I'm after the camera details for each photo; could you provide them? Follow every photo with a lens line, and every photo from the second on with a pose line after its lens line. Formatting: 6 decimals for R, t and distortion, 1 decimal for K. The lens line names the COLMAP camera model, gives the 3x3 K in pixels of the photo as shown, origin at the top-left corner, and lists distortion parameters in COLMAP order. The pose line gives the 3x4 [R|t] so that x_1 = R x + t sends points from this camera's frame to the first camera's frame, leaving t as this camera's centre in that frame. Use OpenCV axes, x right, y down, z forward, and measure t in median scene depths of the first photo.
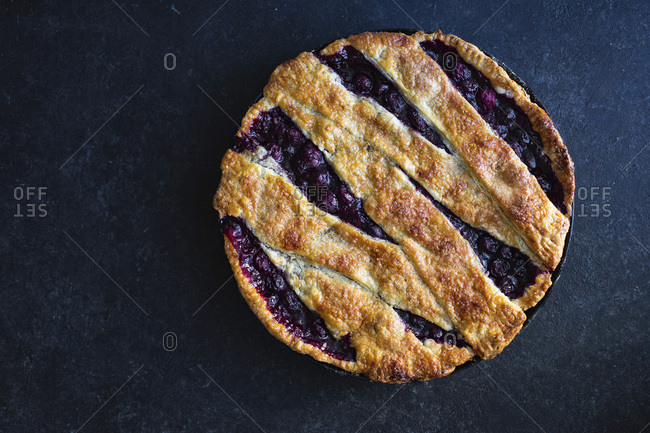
lens RADIAL K [[980.1, 0, 324.8], [0, 980.1, 194.7], [0, 0, 1]] dist [-0.039899, -0.046835]
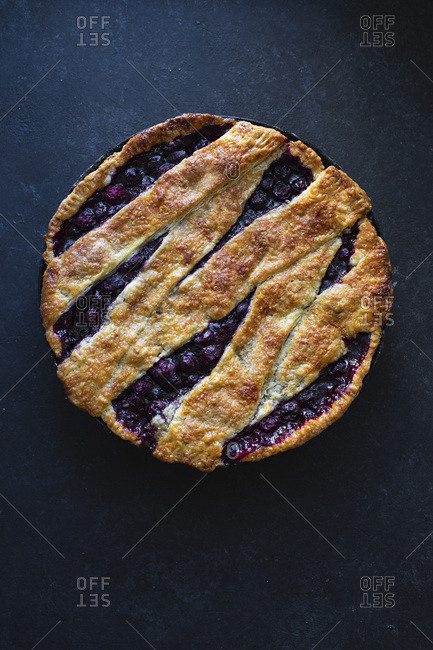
lens RADIAL K [[980.1, 0, 204.4], [0, 980.1, 326.4], [0, 0, 1]] dist [-0.039899, -0.046835]
pose [[0.037183, -0.989534, 0.139425, -0.107592], [0.995969, 0.048094, 0.075719, -0.076535], [-0.081632, 0.136048, 0.987333, 0.013443]]
